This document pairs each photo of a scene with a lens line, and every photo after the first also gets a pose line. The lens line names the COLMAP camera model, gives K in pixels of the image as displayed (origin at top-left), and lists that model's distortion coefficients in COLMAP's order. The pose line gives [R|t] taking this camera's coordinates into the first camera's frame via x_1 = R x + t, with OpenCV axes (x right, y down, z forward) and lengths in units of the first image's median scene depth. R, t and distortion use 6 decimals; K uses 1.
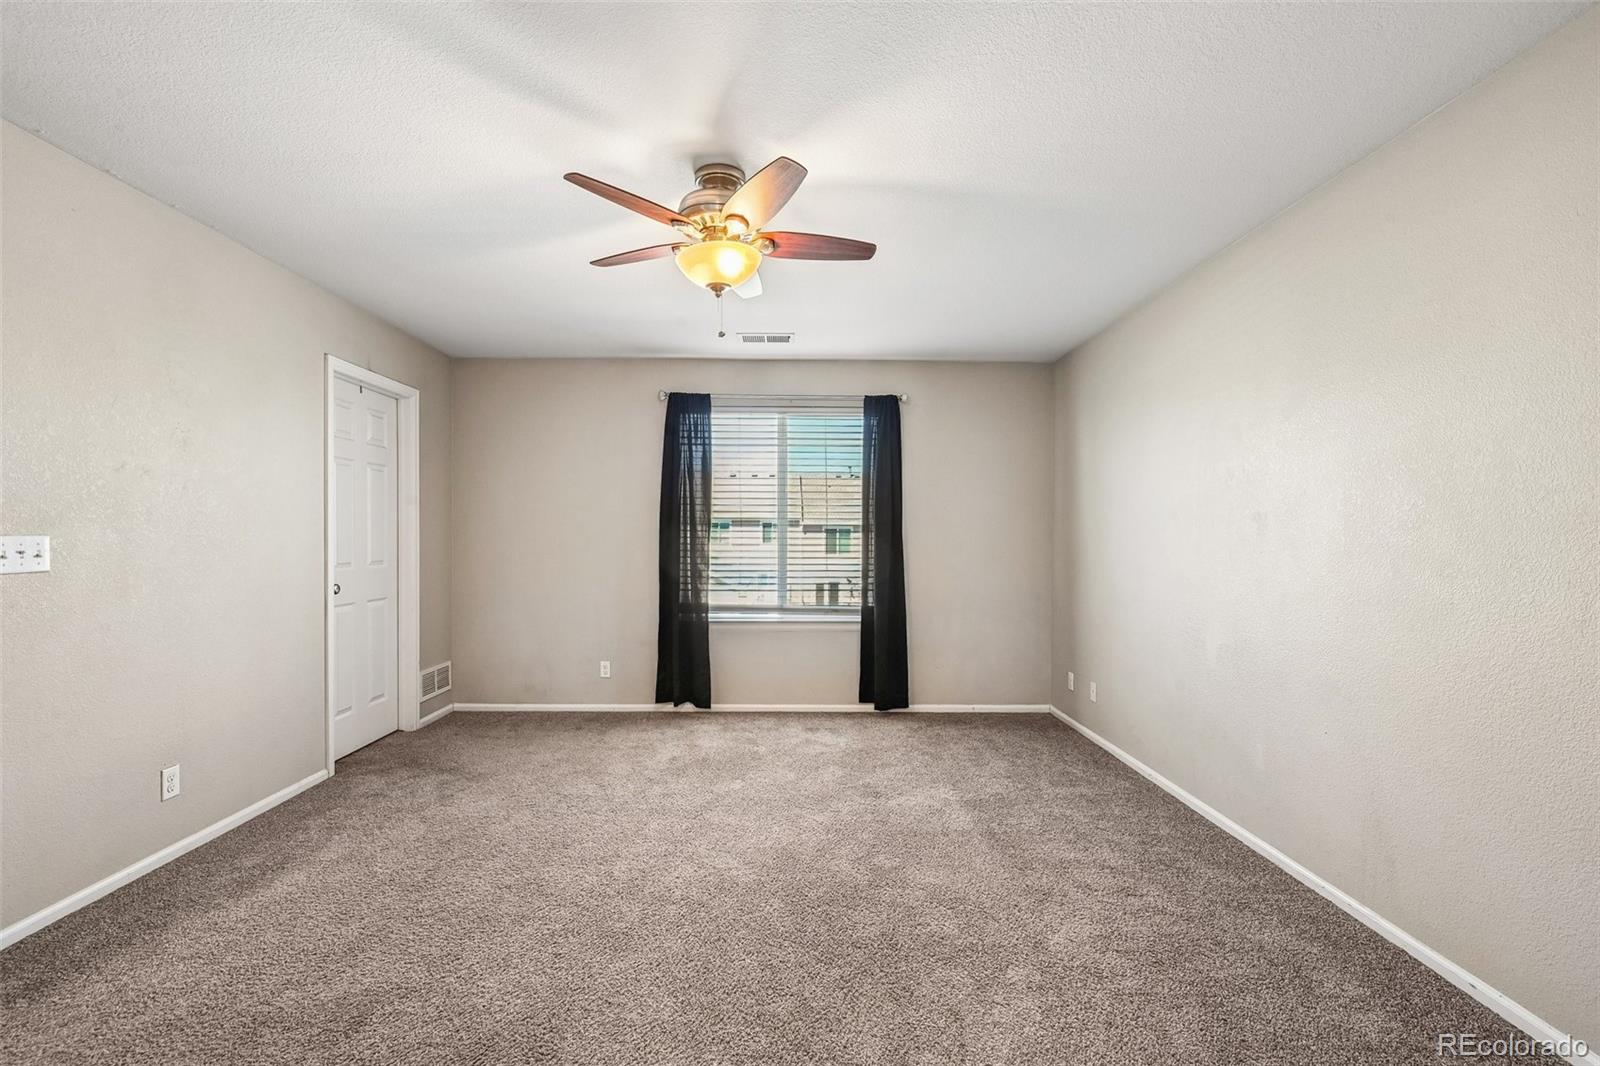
lens RADIAL K [[685.5, 0, 800.0], [0, 685.5, 533.0], [0, 0, 1]] dist [-0.003872, -0.000097]
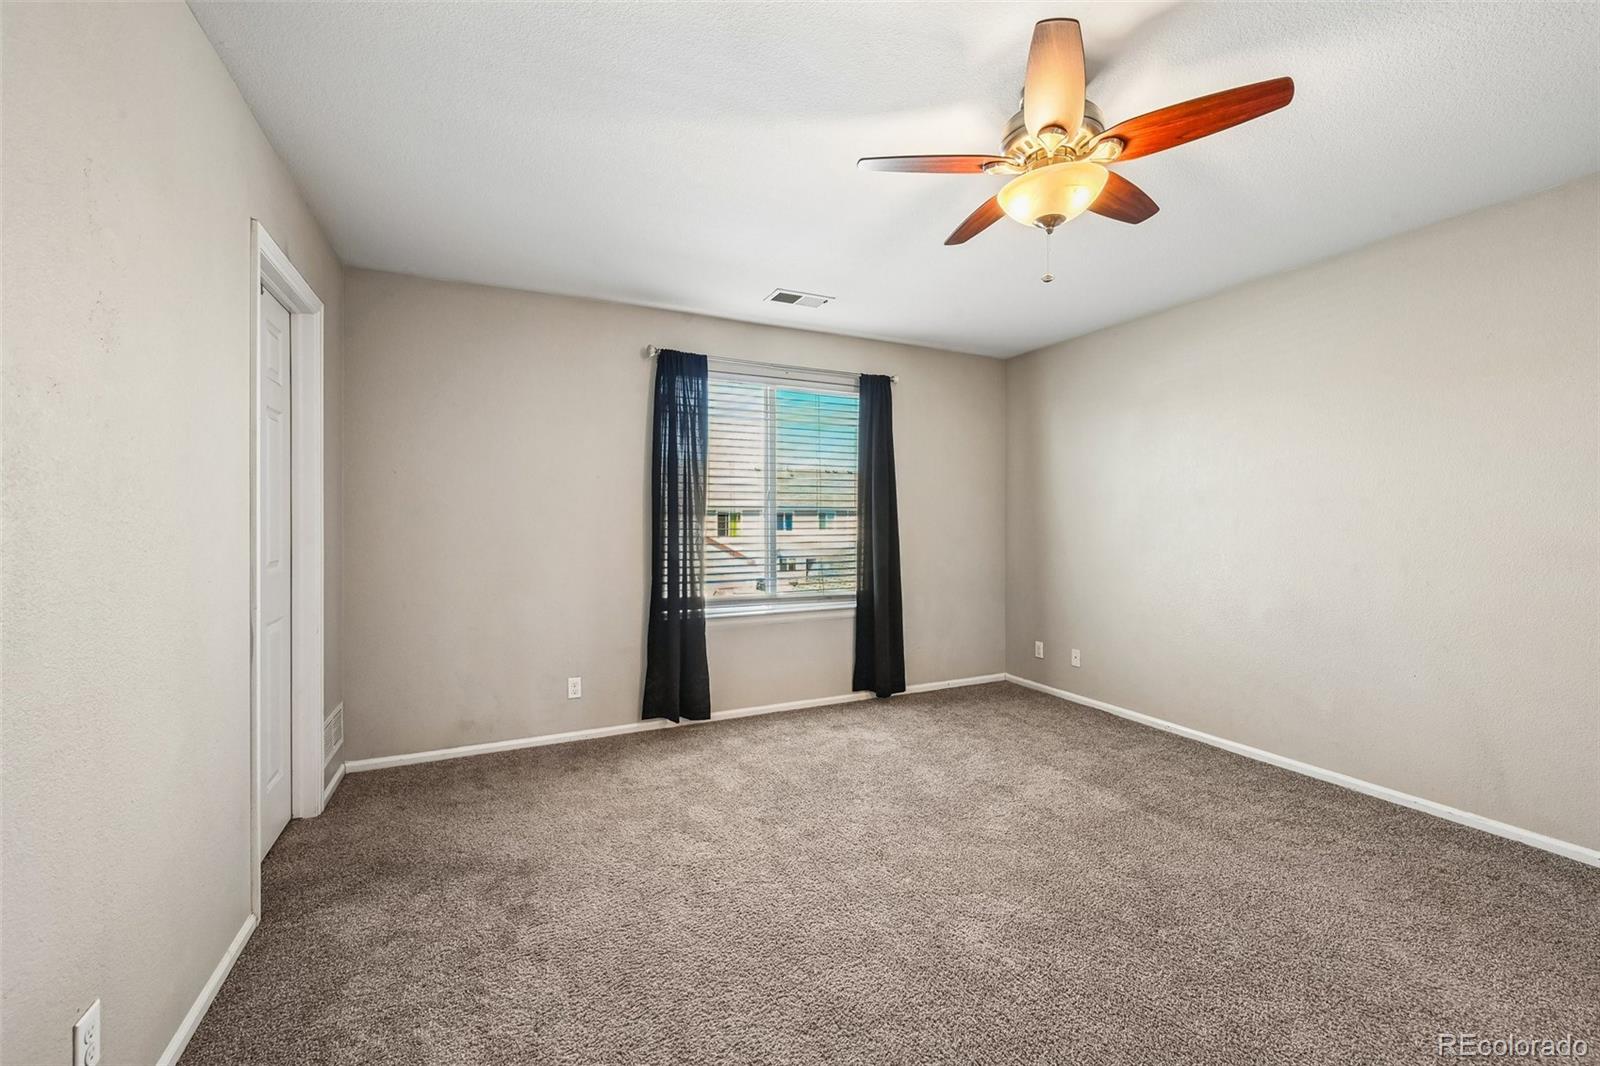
lens RADIAL K [[645.3, 0, 803.3], [0, 645.3, 512.8], [0, 0, 1]] dist [-0.000434, -0.000054]
pose [[0.905088, -0.001338, 0.425222, -0.374433], [0.002744, 0.999993, -0.002695, -0.001750], [-0.425216, 0.003606, 0.905085, 0.214159]]
